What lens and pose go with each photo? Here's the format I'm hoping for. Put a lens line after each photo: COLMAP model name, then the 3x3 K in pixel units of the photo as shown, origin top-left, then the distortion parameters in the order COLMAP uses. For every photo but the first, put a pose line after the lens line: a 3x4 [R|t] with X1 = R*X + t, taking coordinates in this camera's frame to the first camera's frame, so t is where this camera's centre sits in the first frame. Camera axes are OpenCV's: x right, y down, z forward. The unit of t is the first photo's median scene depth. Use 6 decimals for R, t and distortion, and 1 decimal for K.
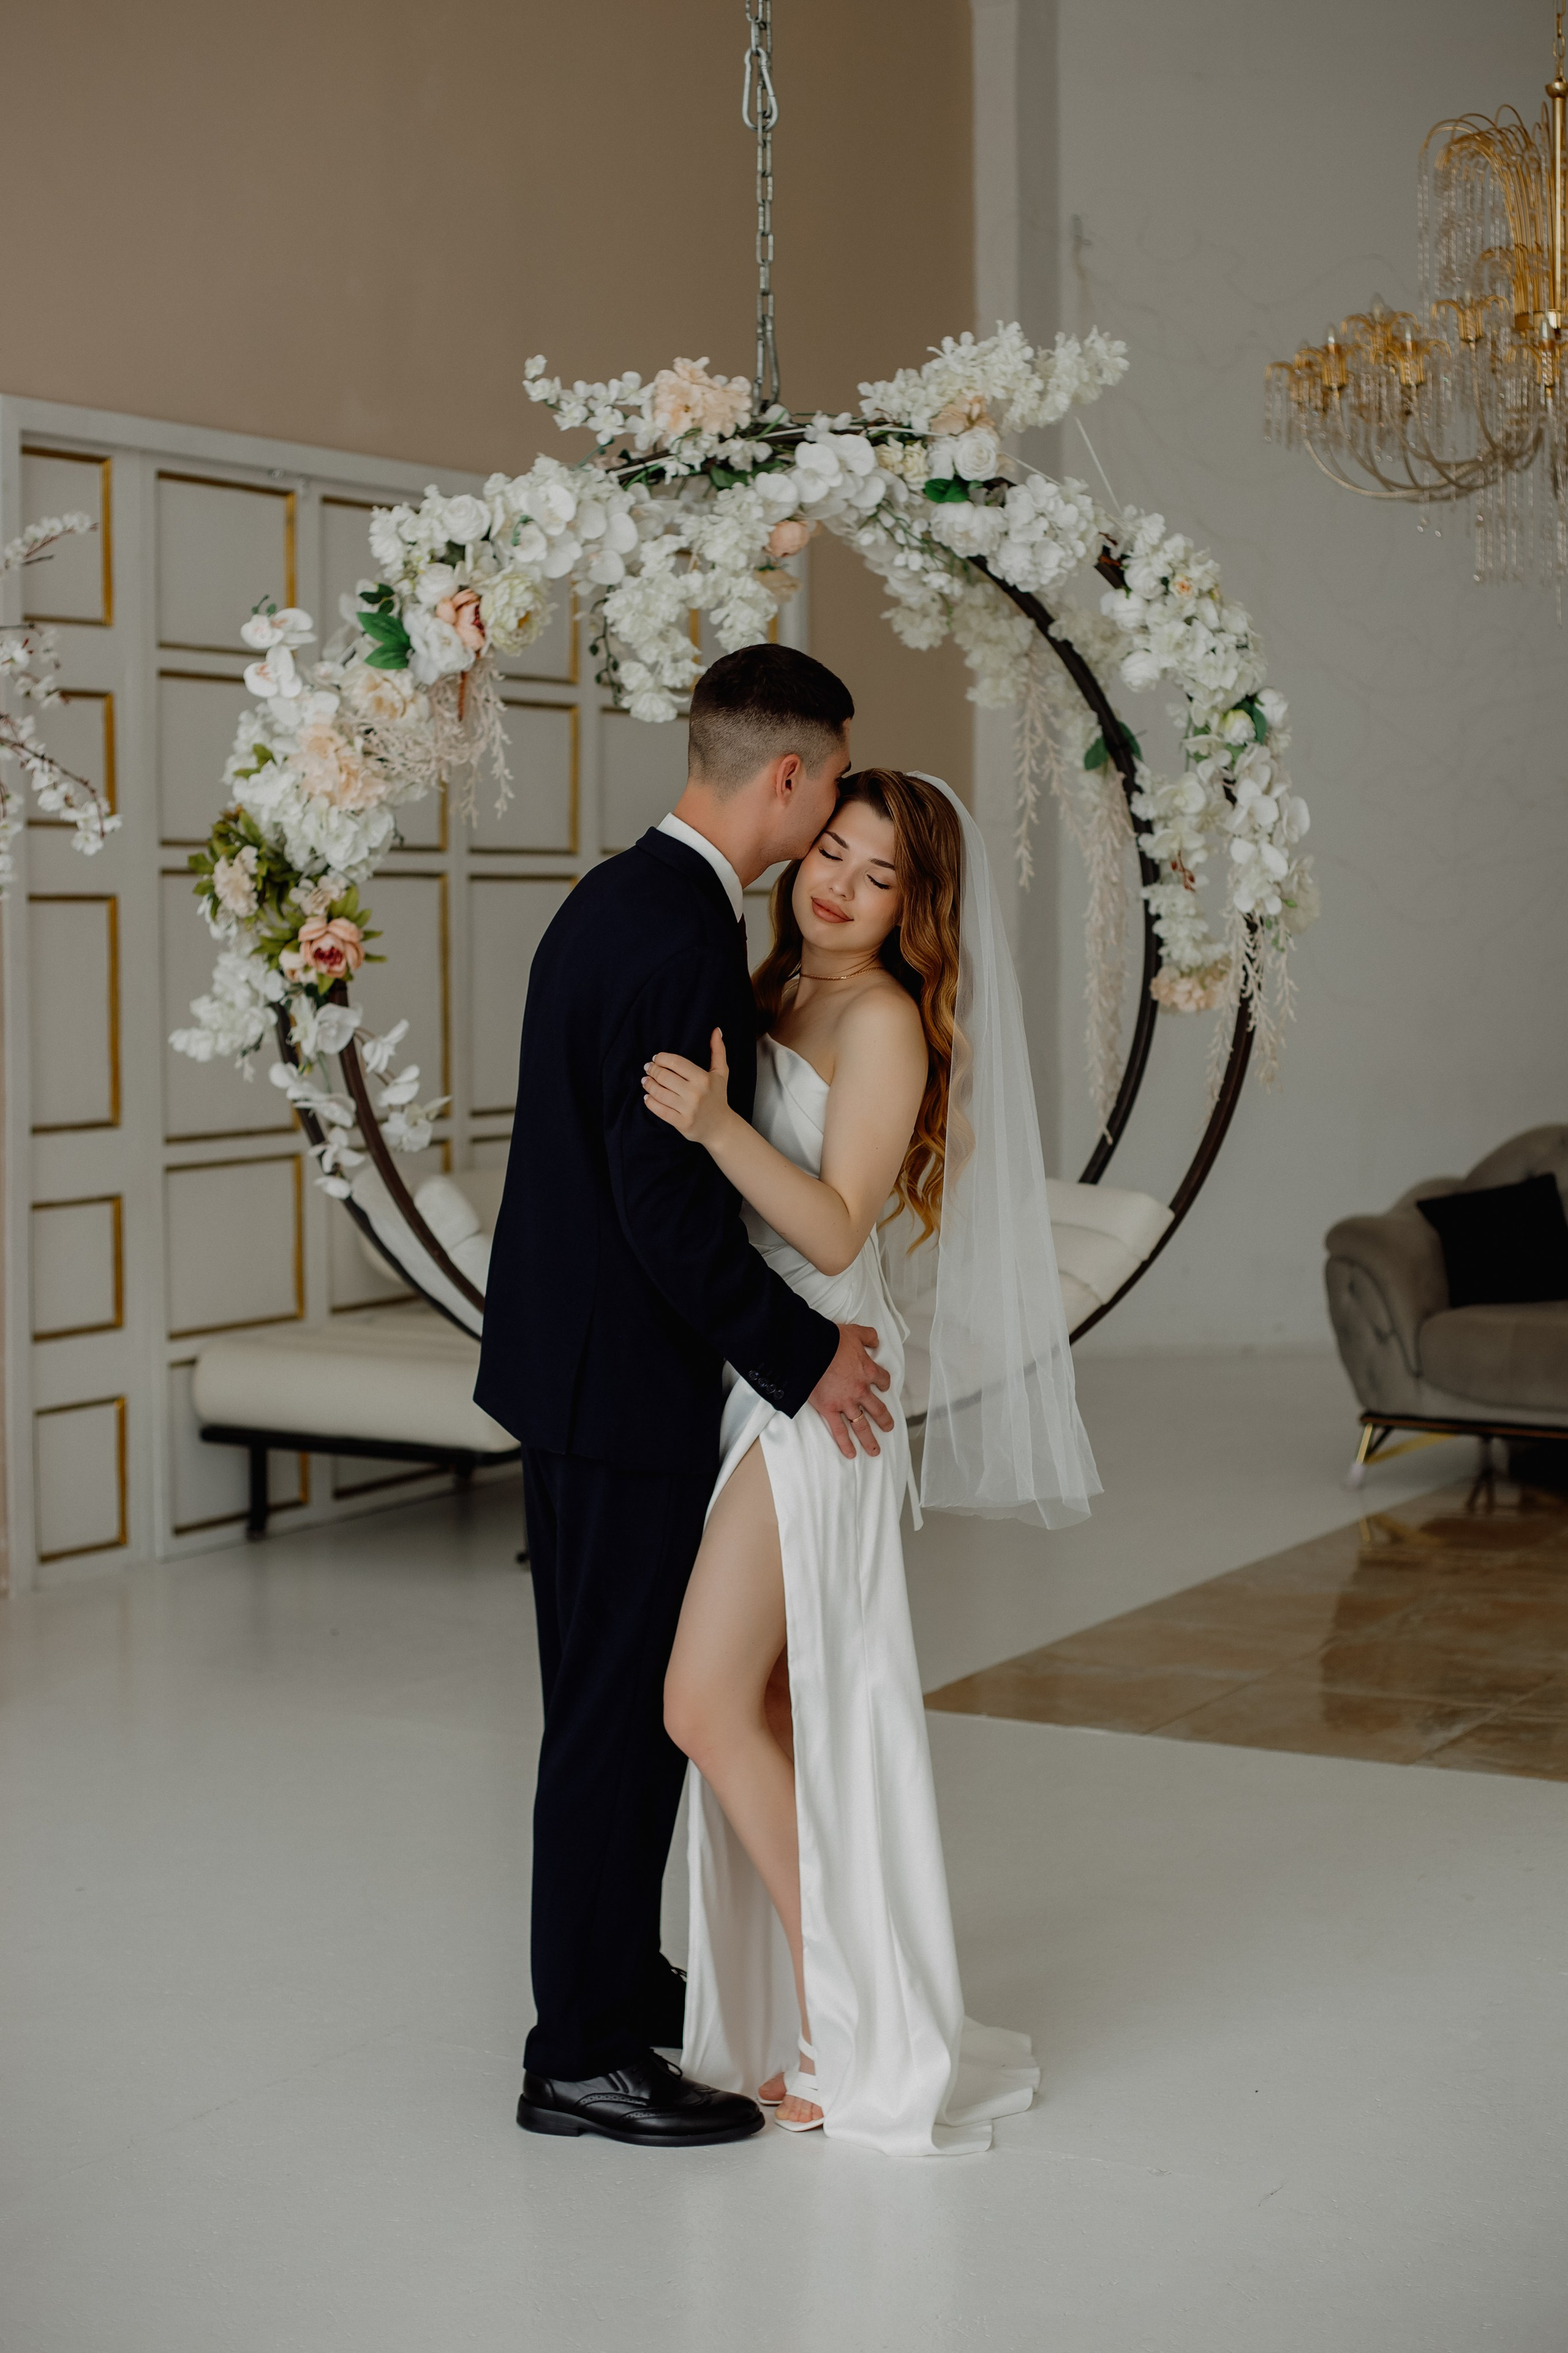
lens RADIAL K [[3488.8, 0, 749.0], [0, 3488.8, 990.9], [0, 0, 1]] dist [0.006102, 0.063312]
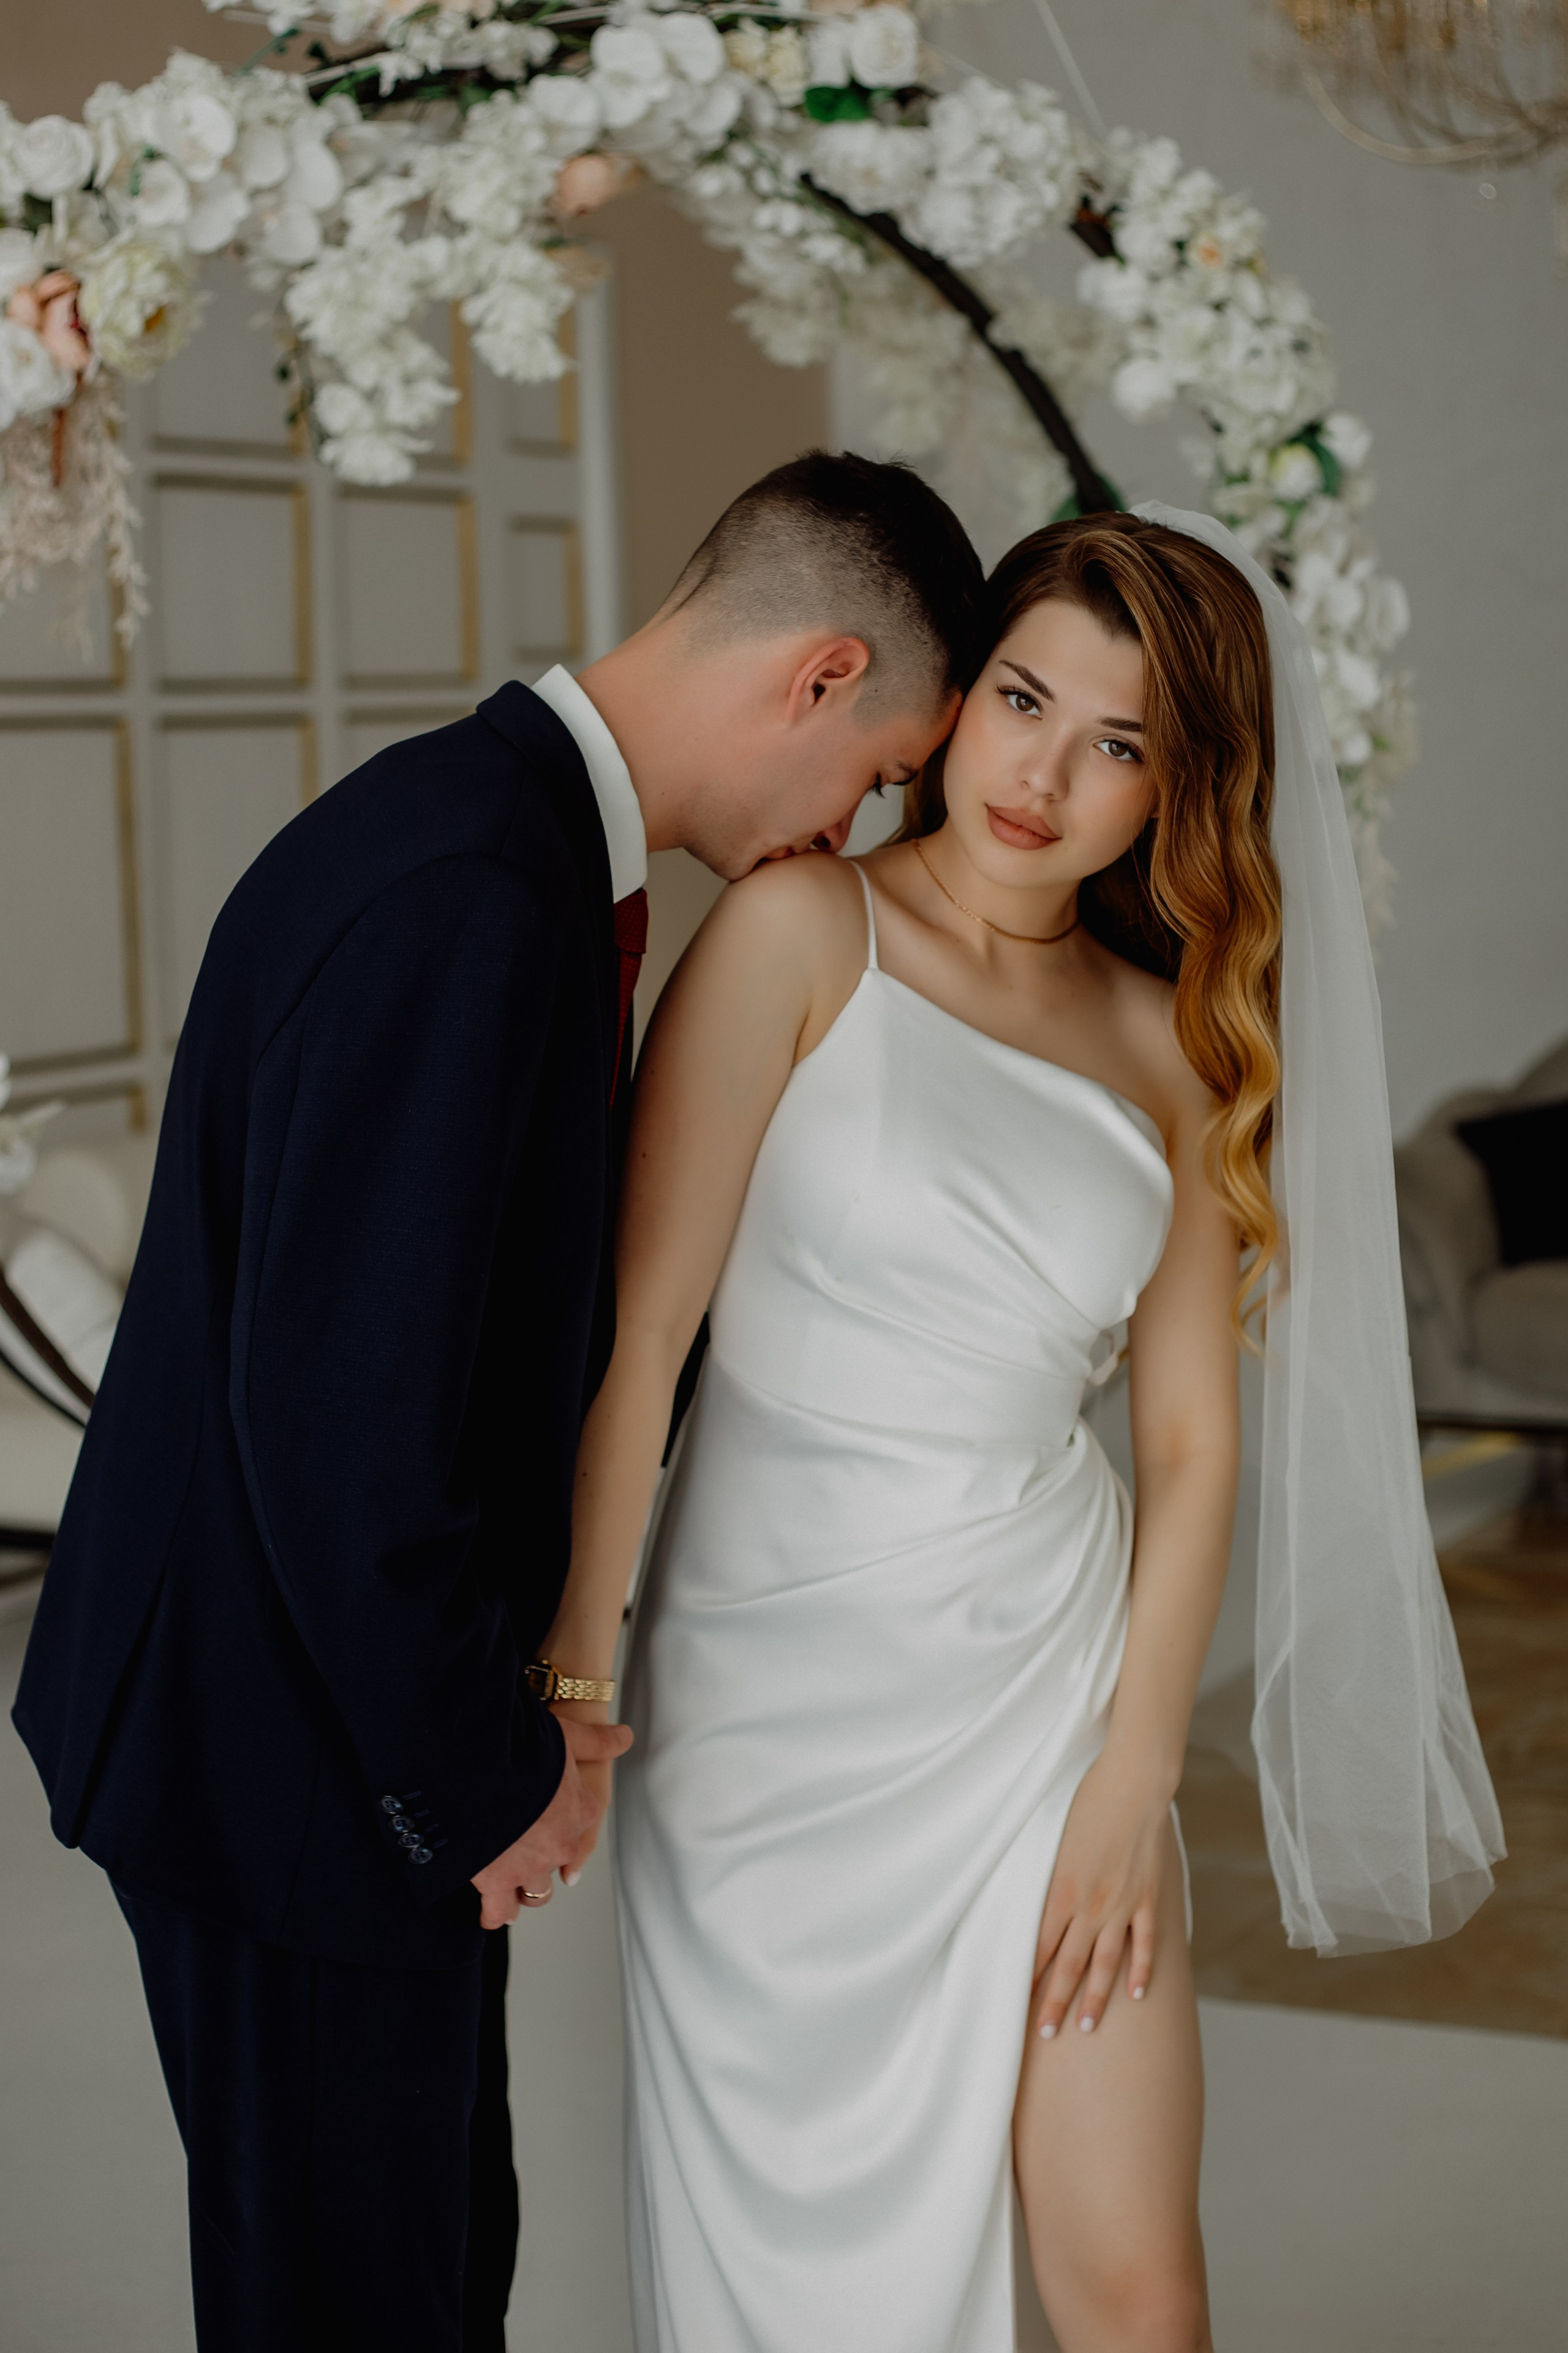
lens RADIAL K [[3862.9, 0, 788.8], [0, 3862.9, 867.5], [0, 0, 1]] dist [-0.042603, -0.084136]
pose [[0.997872, -0.028898, 0.058446, 0.003649], [0.027848, 0.999437, 0.018697, -0.019735], [-0.058953, -0.017029, 0.998115, 0.310564]]
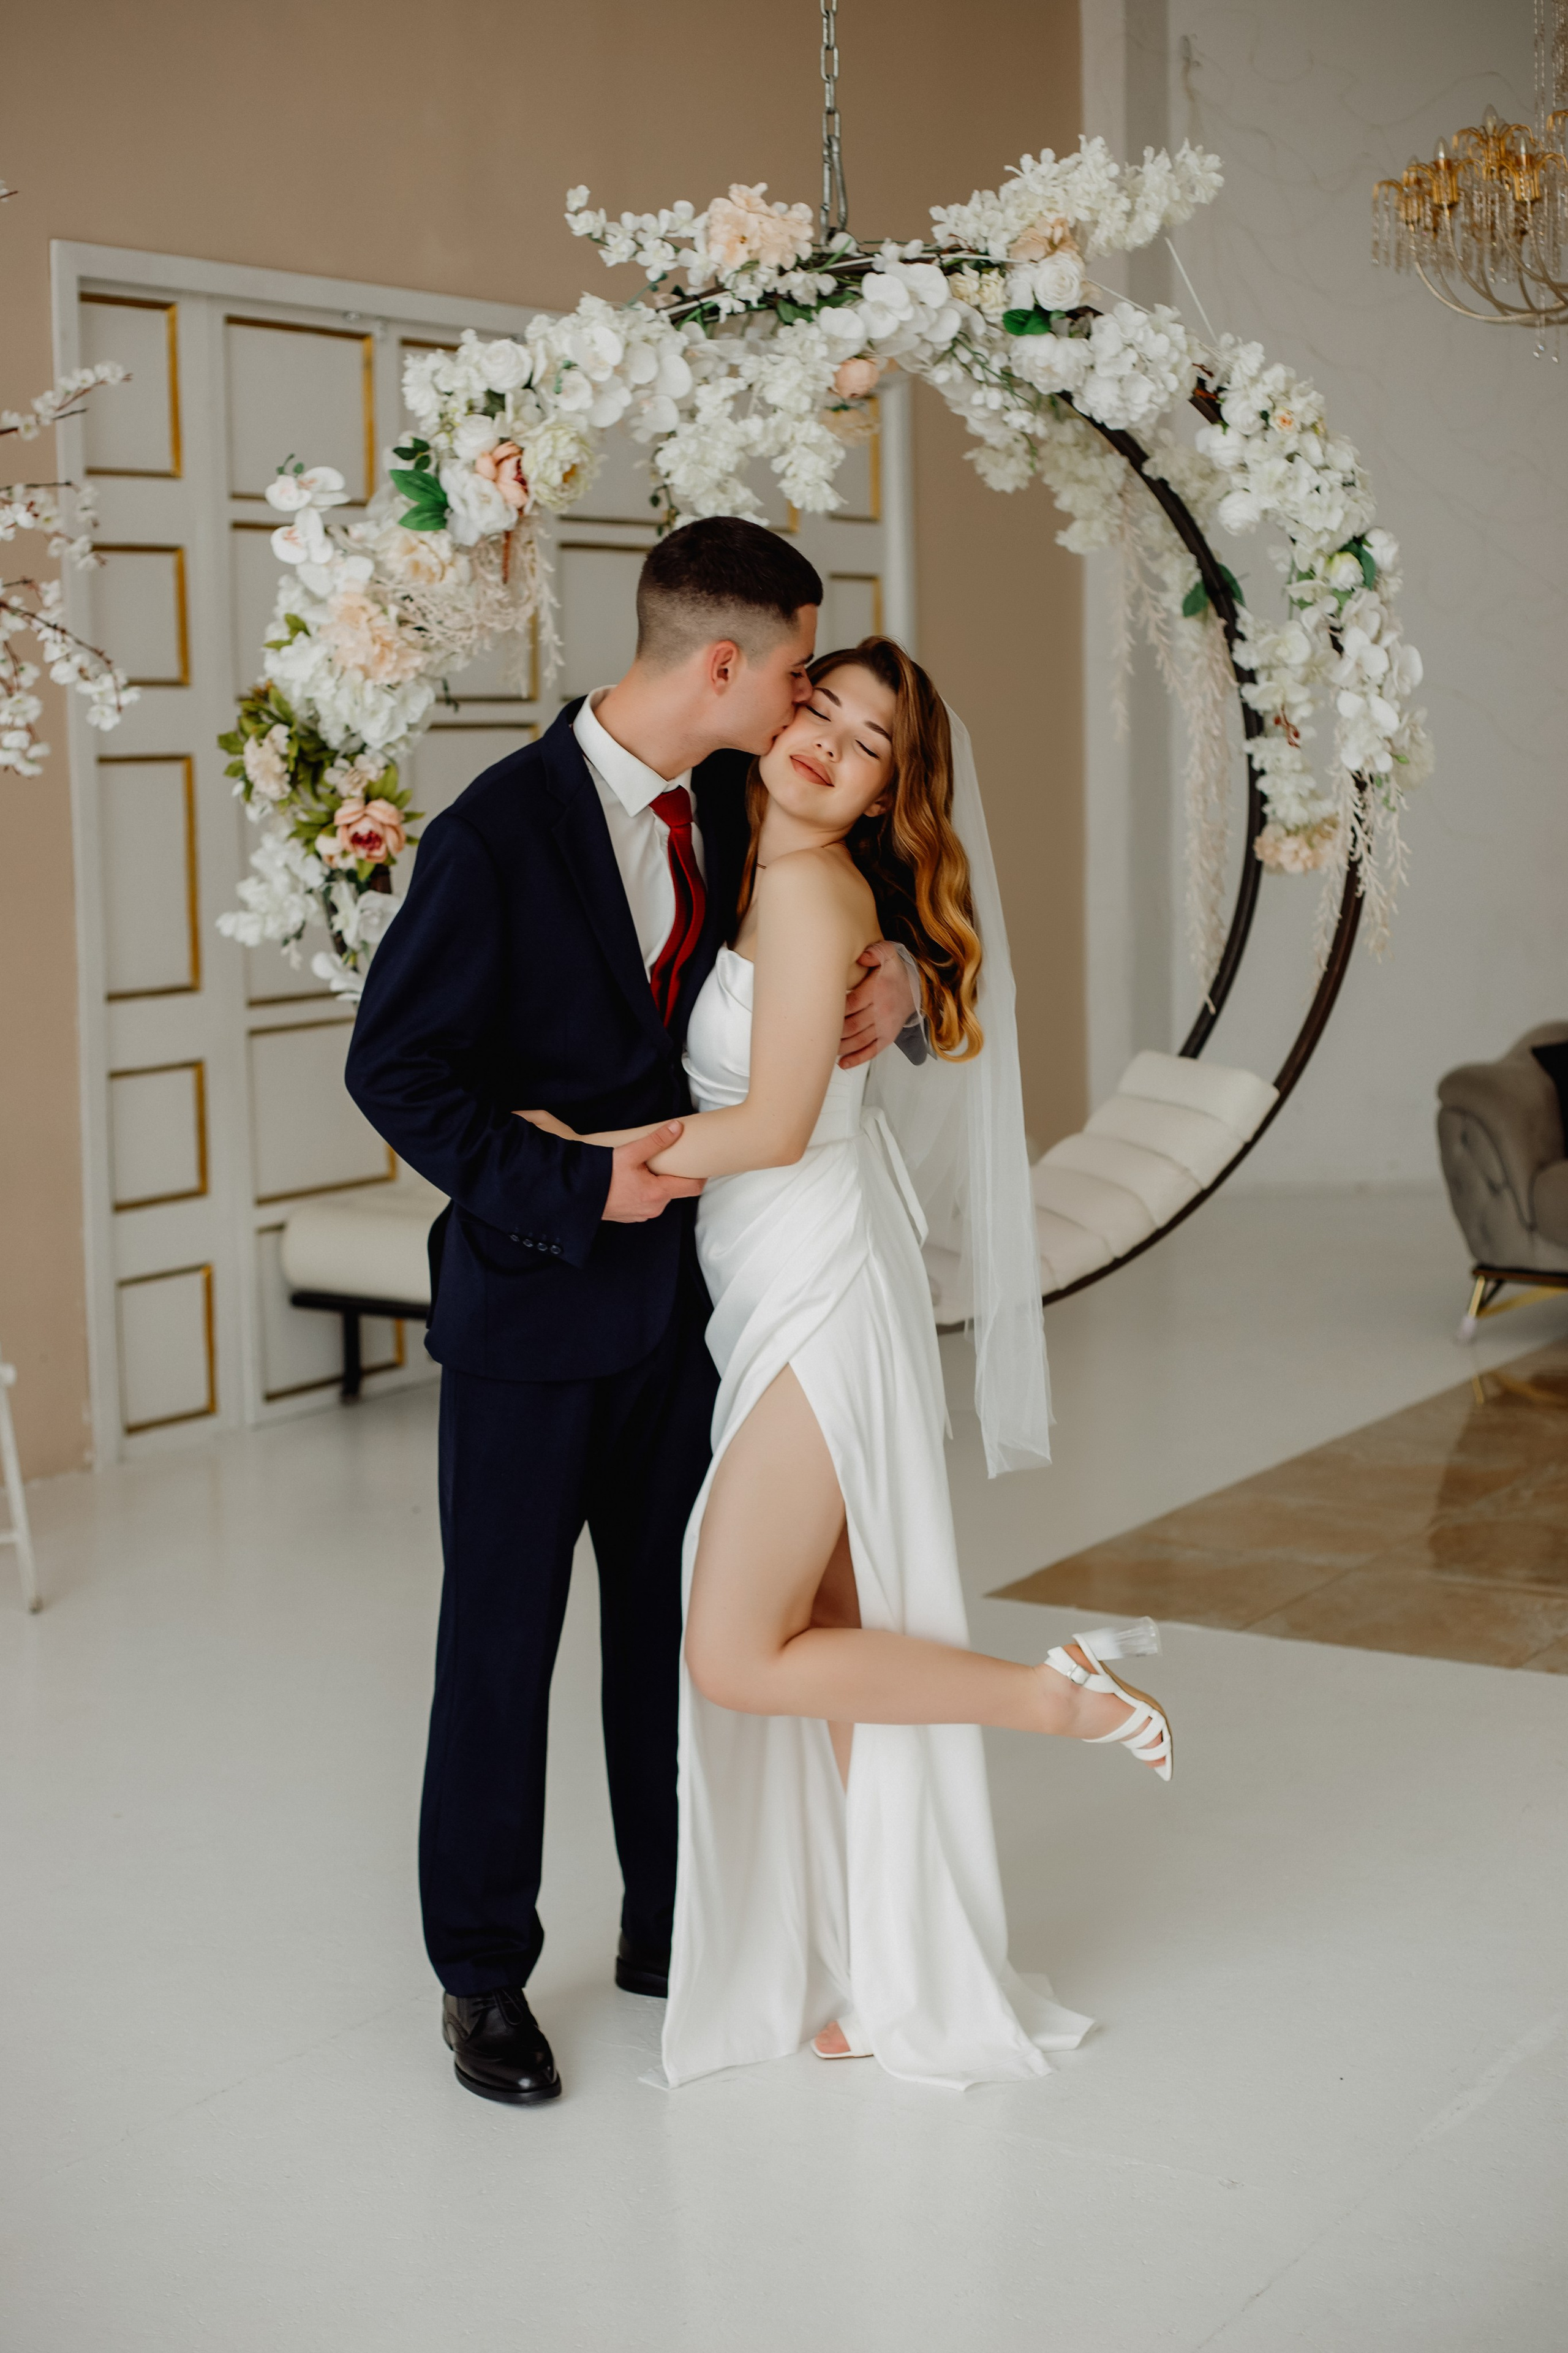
lens RADIAL K [[3336.8, 0, 750.6], [0, 3336.8, 1054.4], [0, 0, 1]] dist [-0.047772, -0.057056]
pose [[0.998919, -0.012946, -0.044655, 0.020539], [0.016390, 0.996848, 0.077626, -0.019472], [0.043509, -0.078274, 0.995982, 0.102256]]
